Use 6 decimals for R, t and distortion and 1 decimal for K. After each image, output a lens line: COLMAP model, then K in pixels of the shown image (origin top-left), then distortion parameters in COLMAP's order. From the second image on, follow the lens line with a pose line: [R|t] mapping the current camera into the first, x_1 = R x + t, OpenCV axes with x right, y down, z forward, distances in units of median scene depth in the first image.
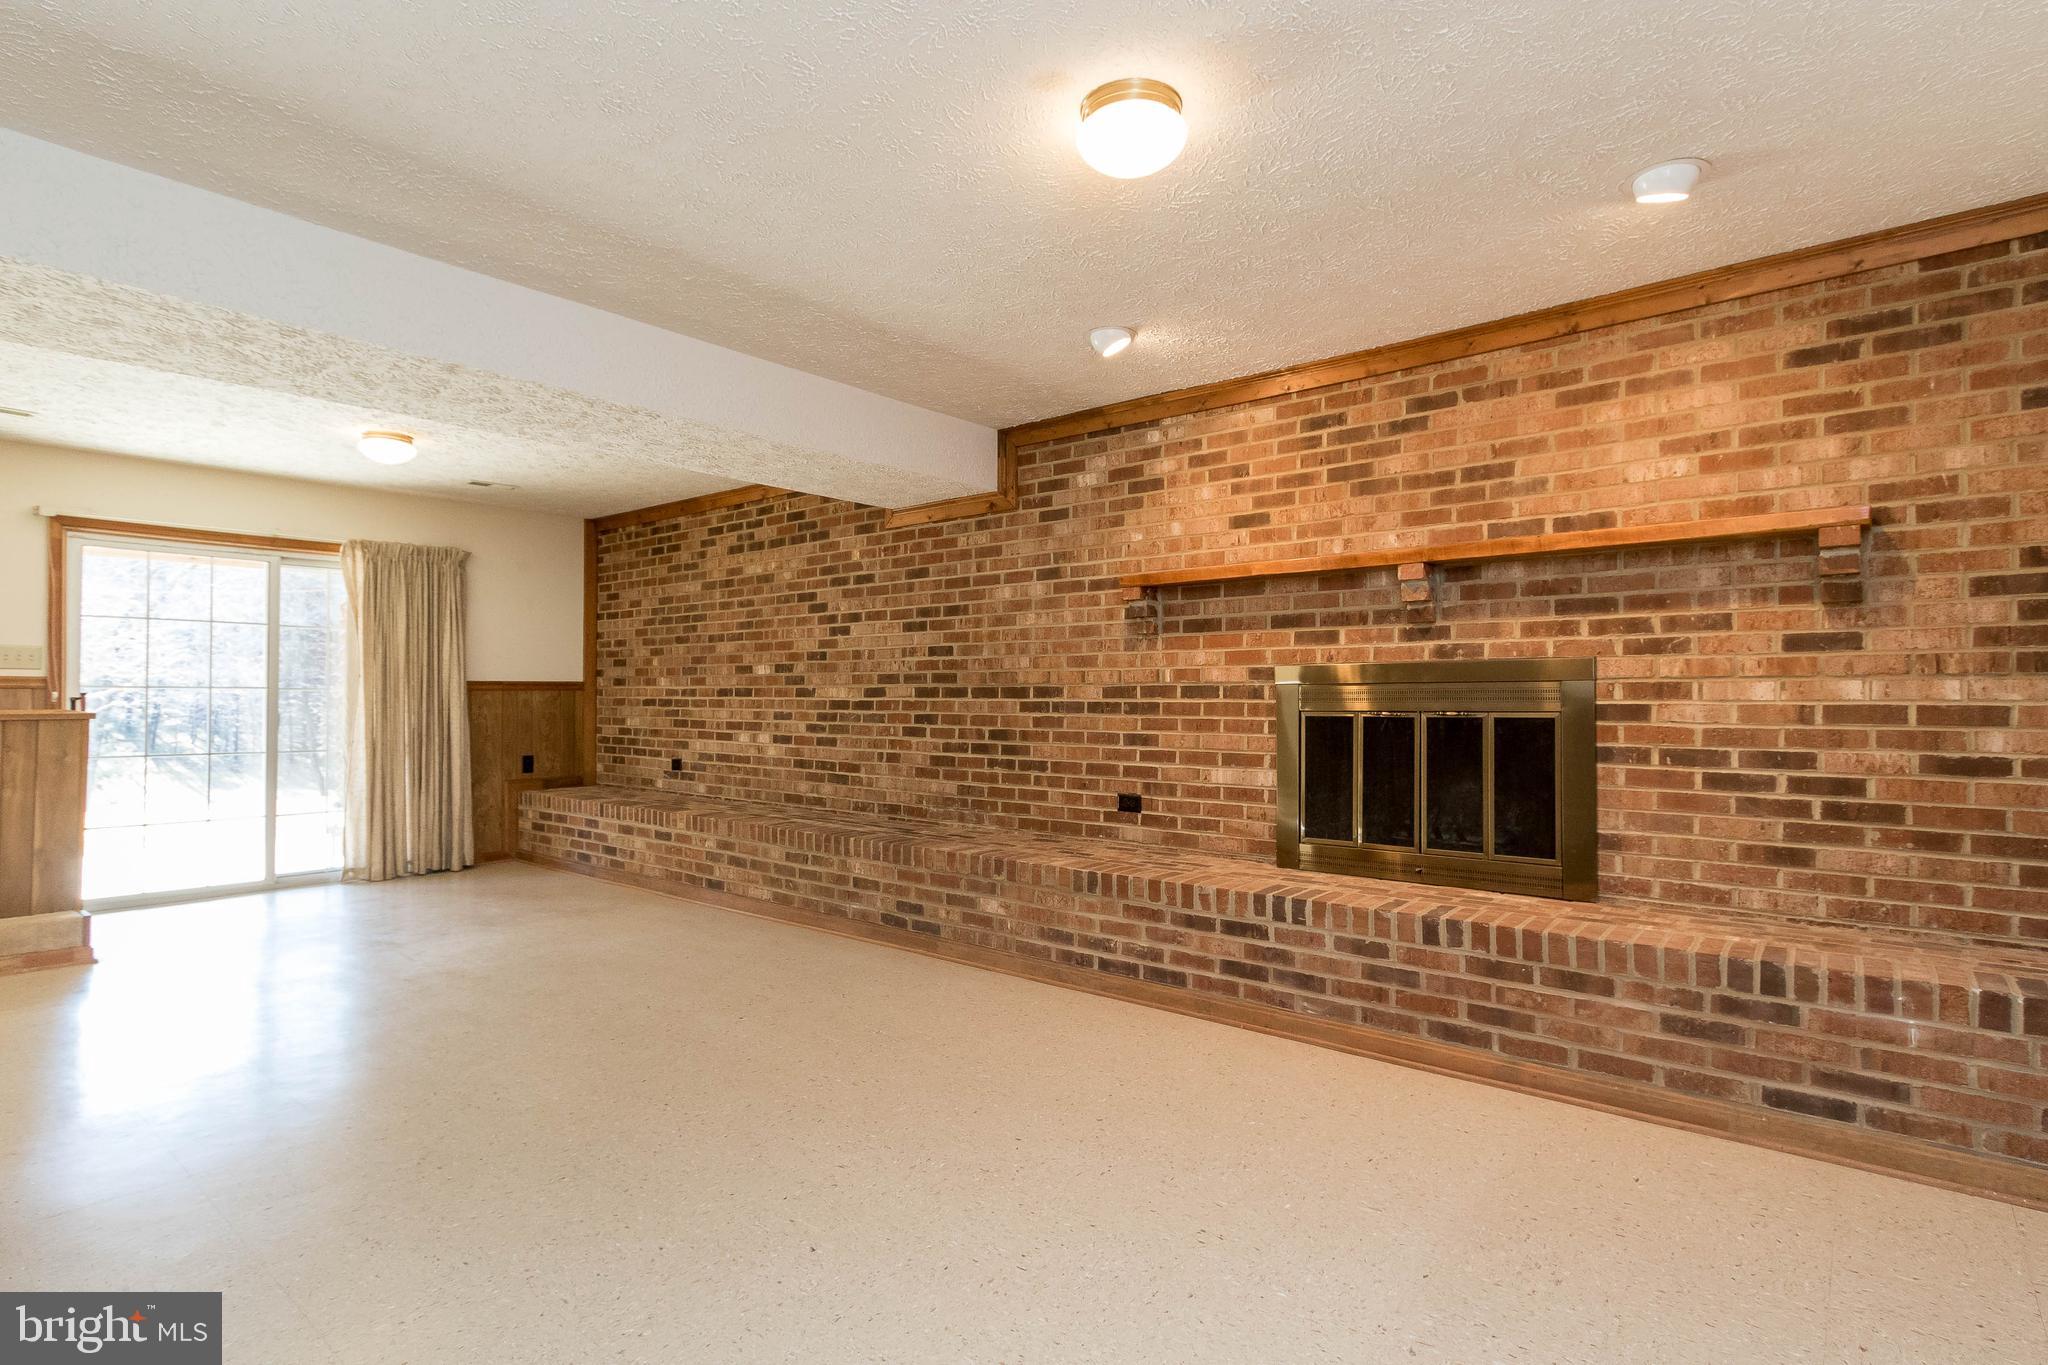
lens RADIAL K [[989.9, 0, 1034.4], [0, 989.9, 682.5], [0, 0, 1]] dist [-0.000379, -0.002355]
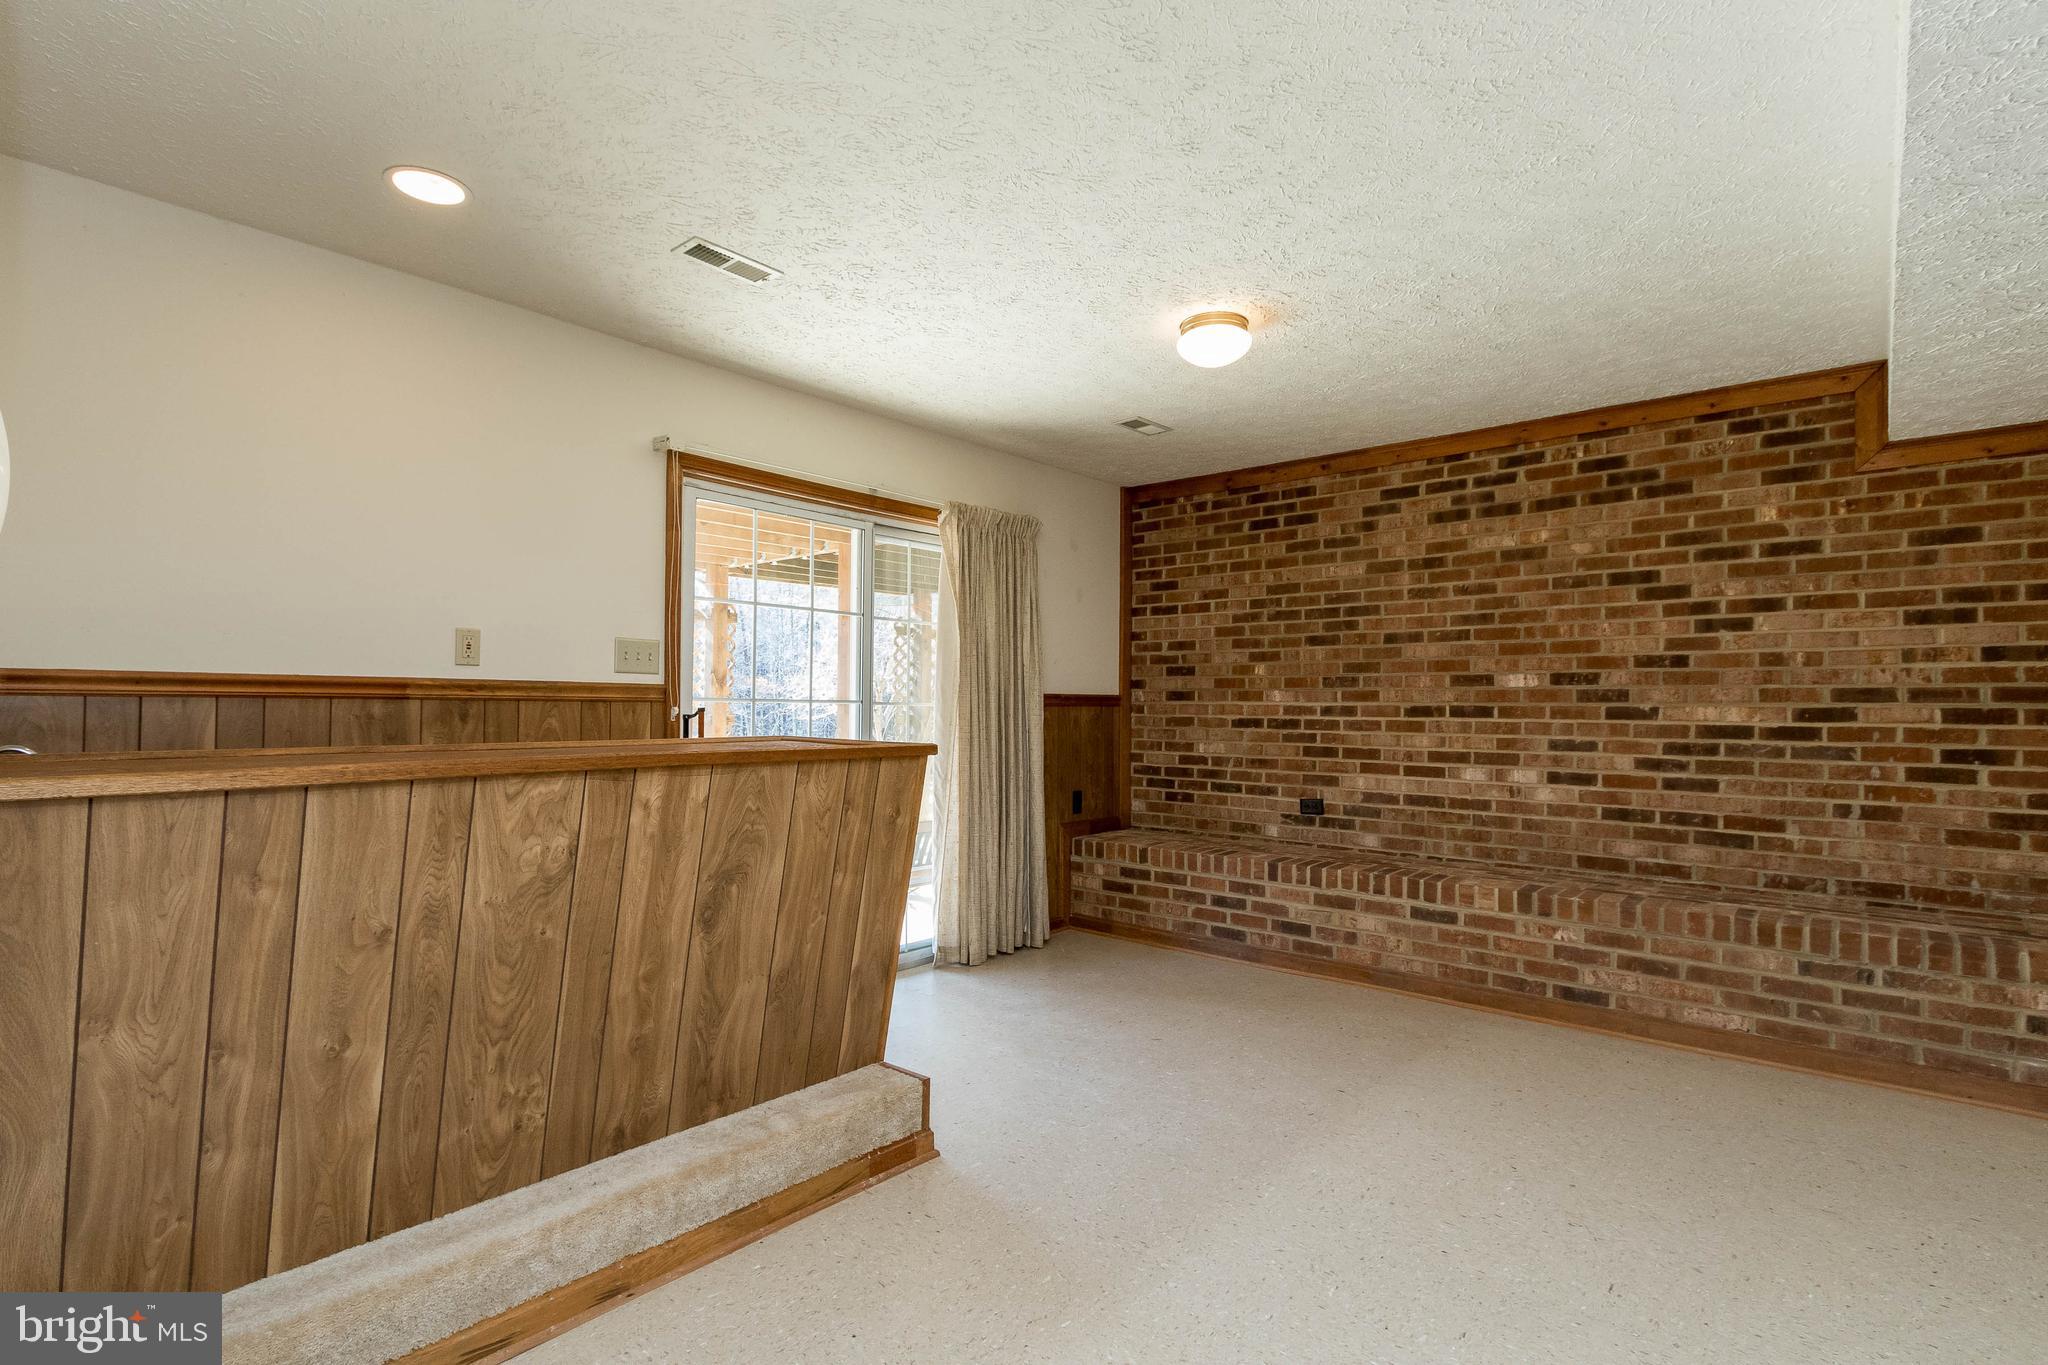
lens RADIAL K [[989.9, 0, 1041.0], [0, 989.9, 676.4], [0, 0, 1]] dist [-0.000379, -0.002355]
pose [[0.999071, 0.005711, -0.042715, -0.596235], [-0.006563, 0.999782, -0.019844, 0.000579], [0.042592, 0.020106, 0.998890, 0.269745]]
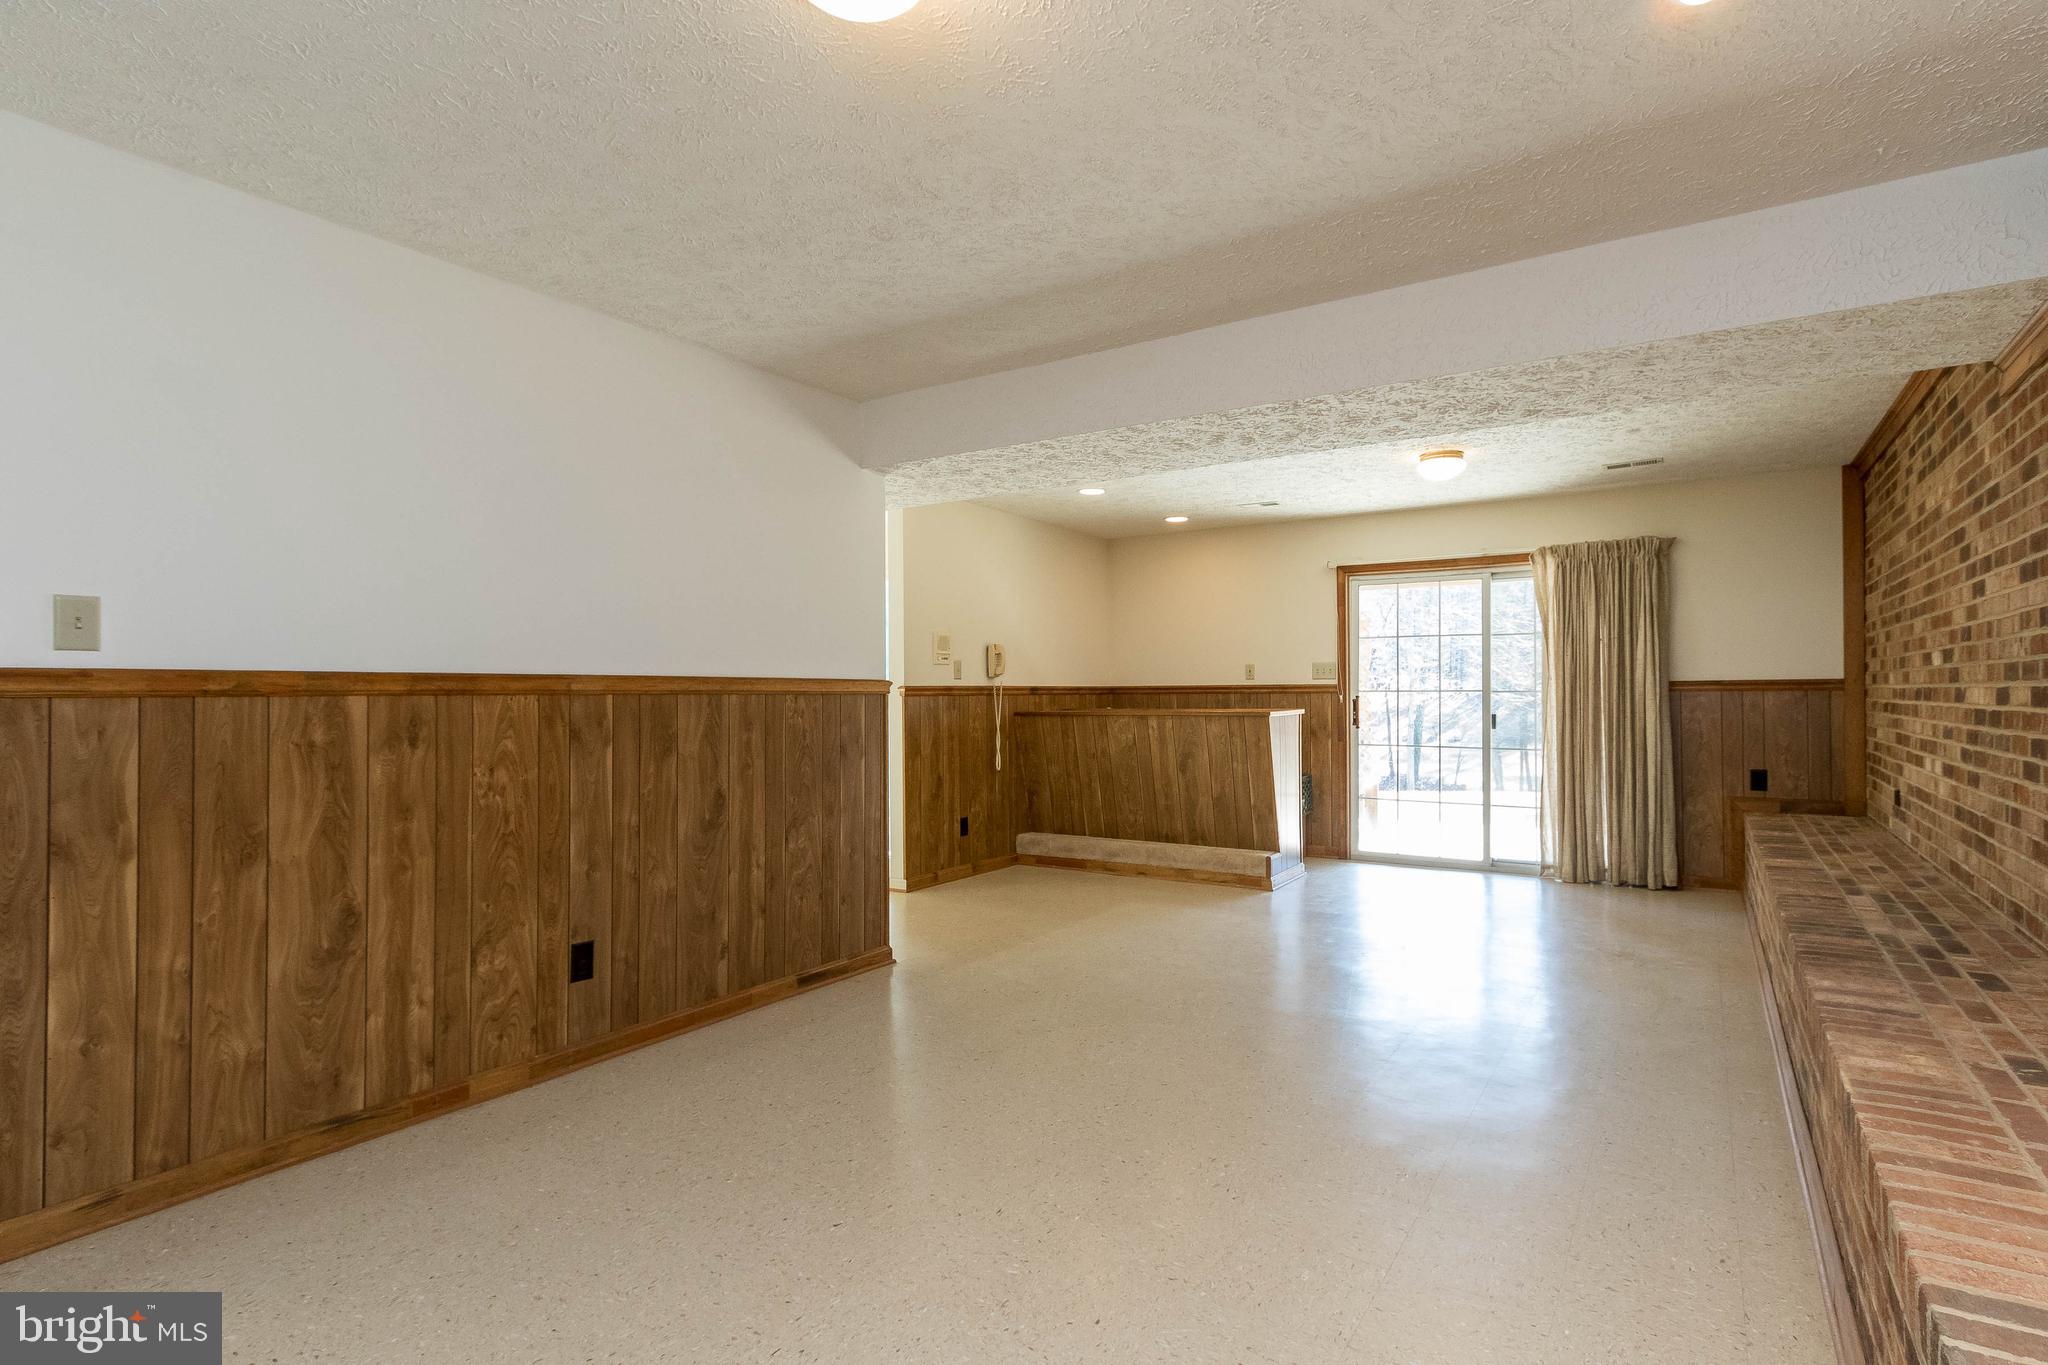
lens RADIAL K [[989.9, 0, 1036.4], [0, 989.9, 677.0], [0, 0, 1]] dist [-0.000379, -0.002355]
pose [[0.107219, -0.017527, -0.994081, 0.290477], [0.015637, 0.999751, -0.015940, -0.000091], [0.994112, -0.013836, 0.107466, 0.365657]]
